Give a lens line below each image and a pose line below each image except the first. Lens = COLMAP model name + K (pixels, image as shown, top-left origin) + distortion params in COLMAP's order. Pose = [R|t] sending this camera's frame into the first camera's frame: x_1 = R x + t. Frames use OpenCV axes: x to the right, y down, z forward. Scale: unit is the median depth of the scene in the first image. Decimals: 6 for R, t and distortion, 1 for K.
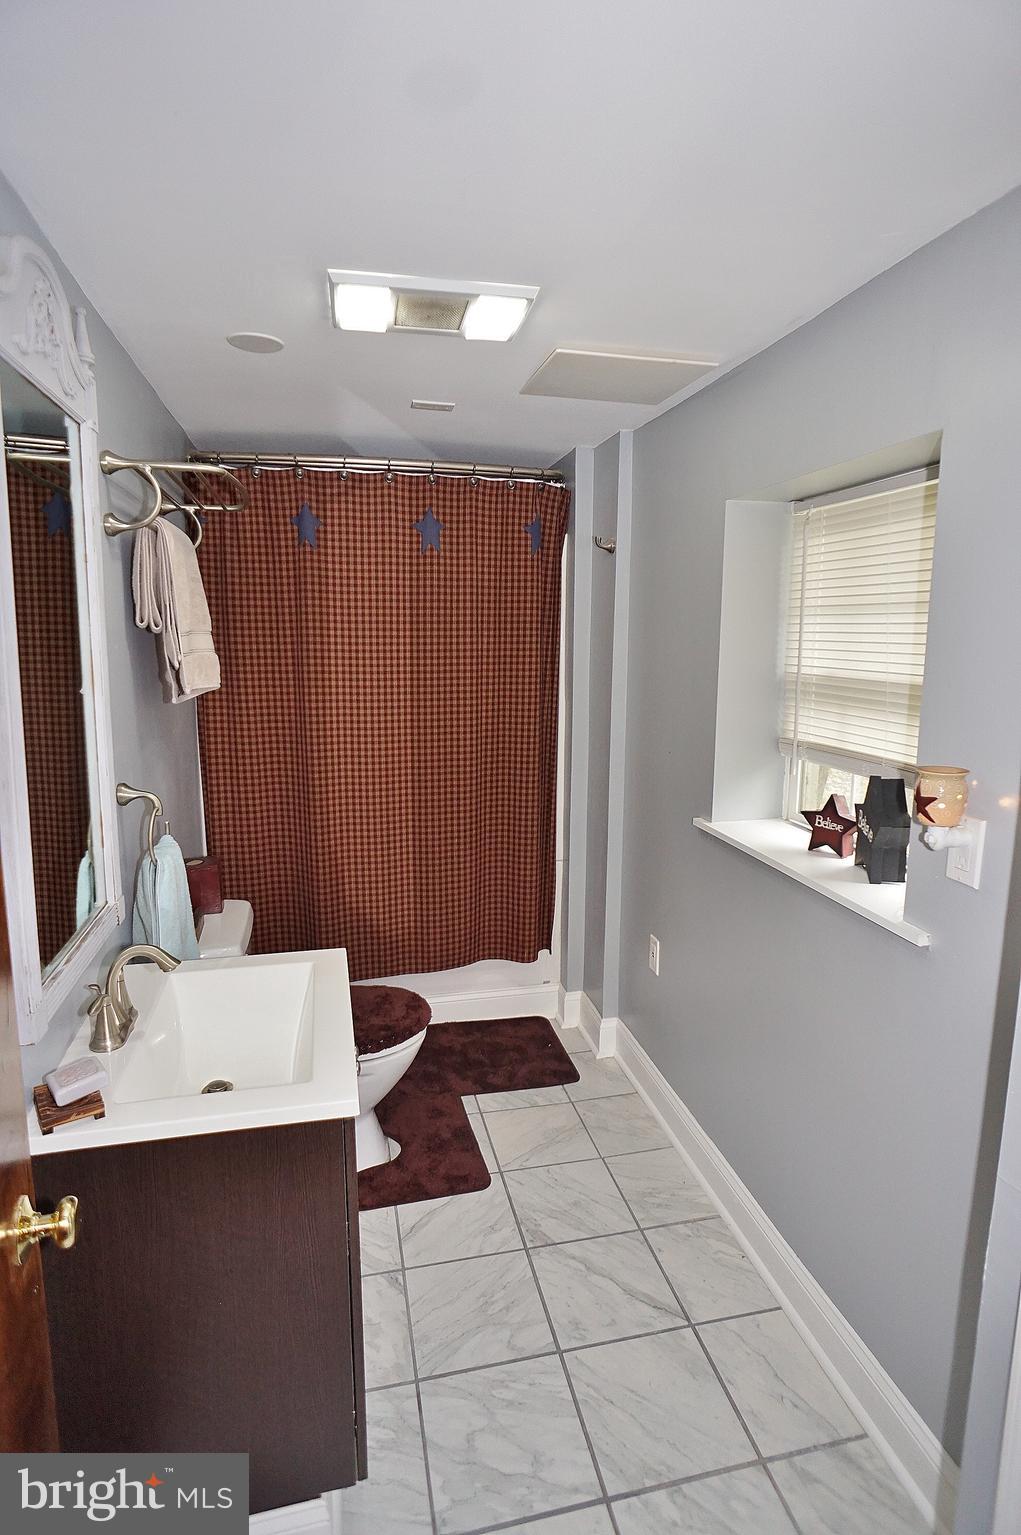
lens RADIAL K [[811.9, 0, 510.1], [0, 811.9, 767.6], [0, 0, 1]] dist [-0.035971, 0.018086]
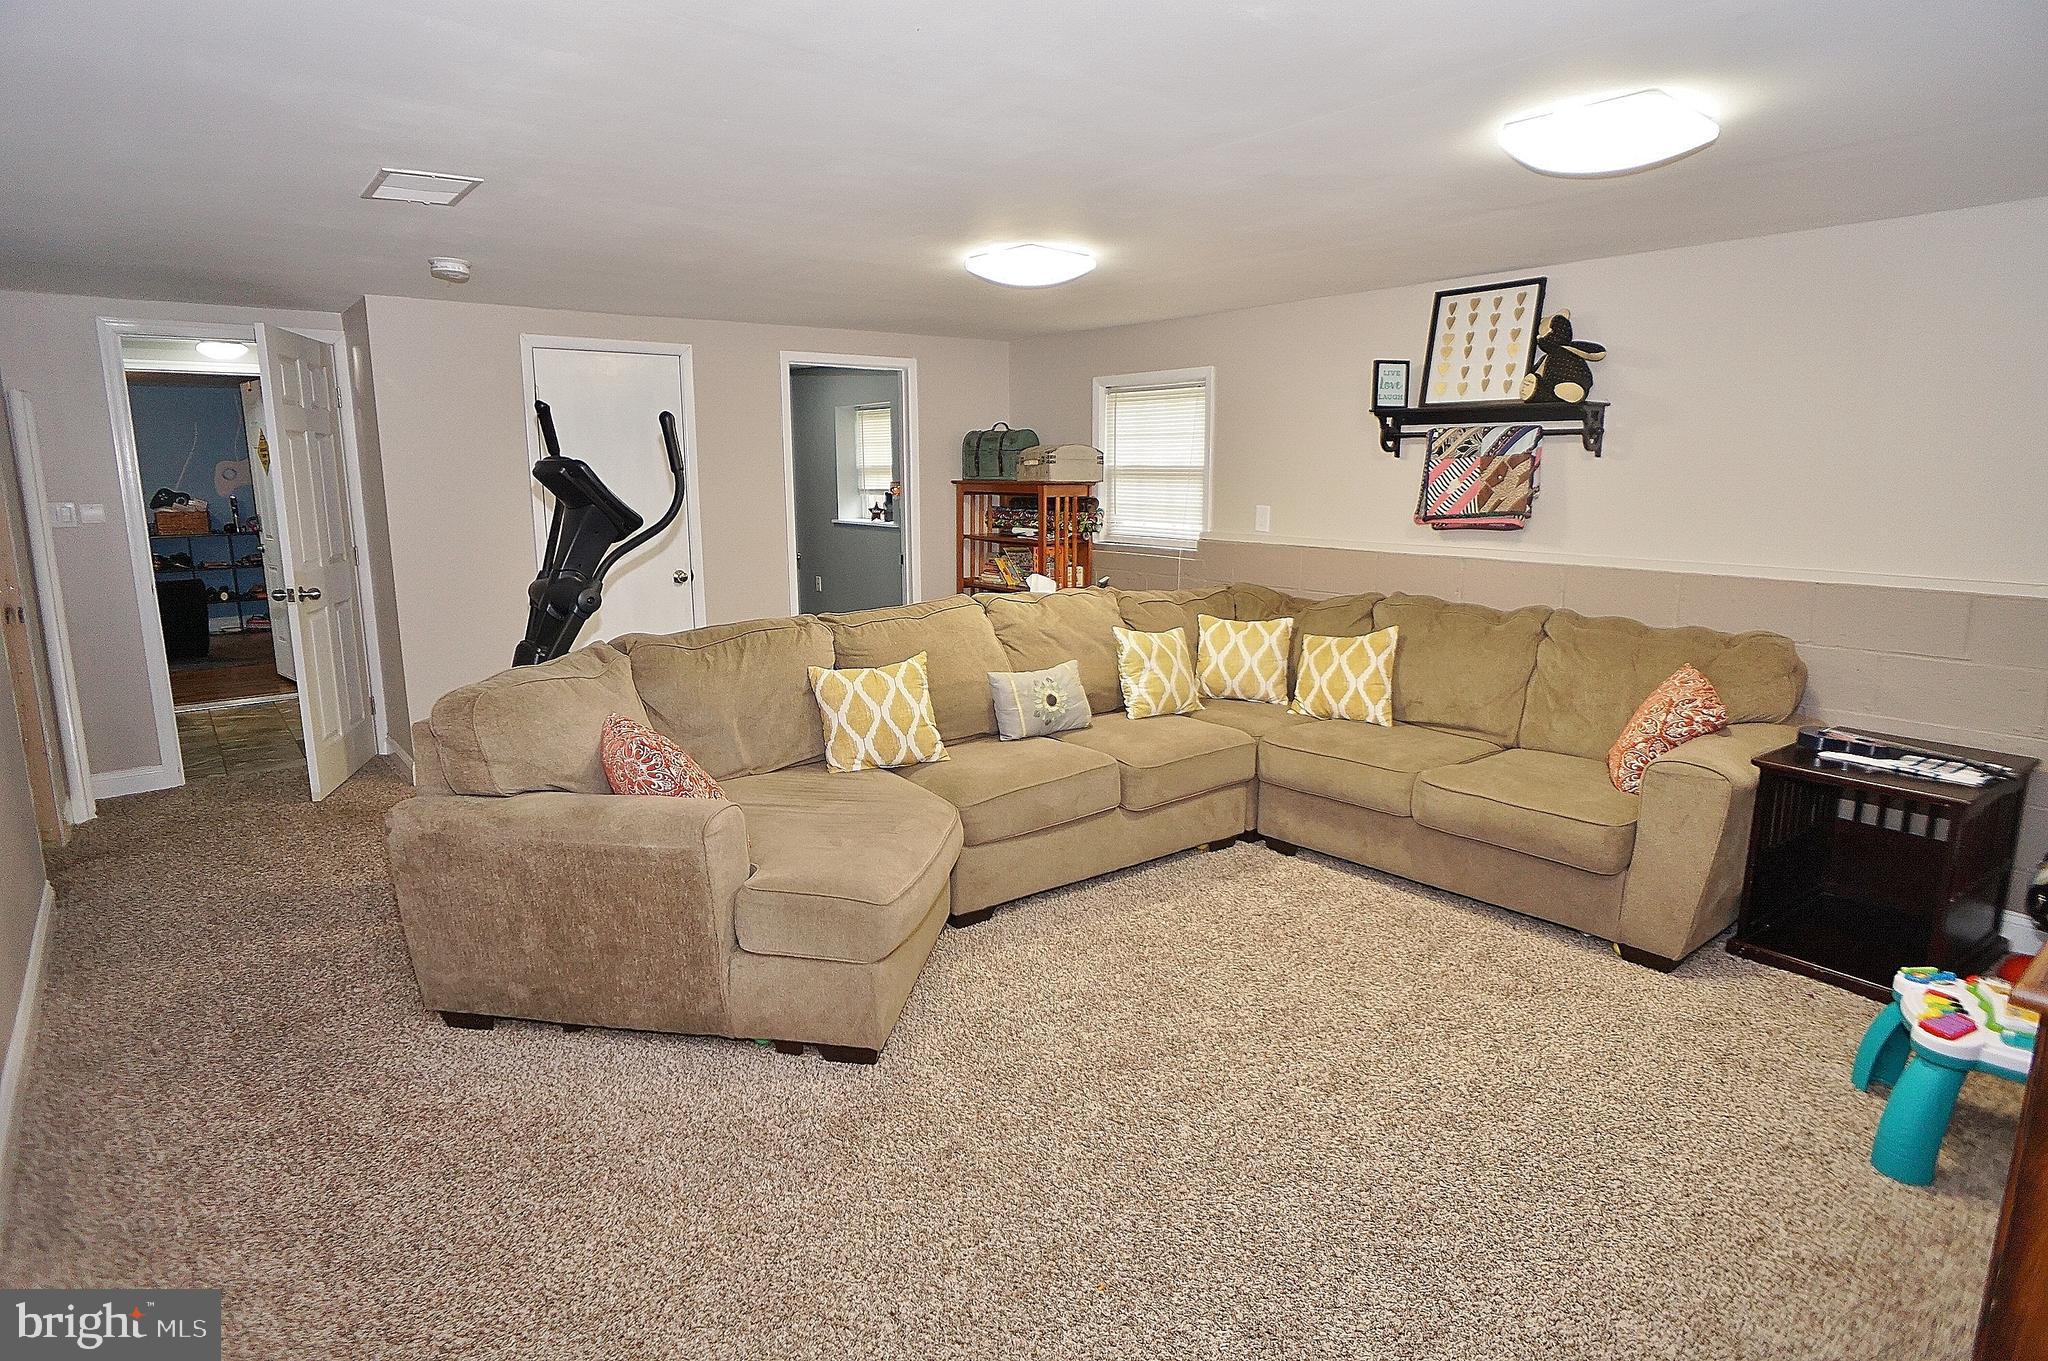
lens RADIAL K [[1083.2, 0, 1022.9], [0, 1083.2, 674.0], [0, 0, 1]] dist [-0.035971, 0.018086]
pose [[0.894593, -0.111670, 0.432705, -1.004087], [0.091298, 0.993523, 0.067650, 0.469943], [-0.437457, -0.021014, 0.898994, -3.096313]]
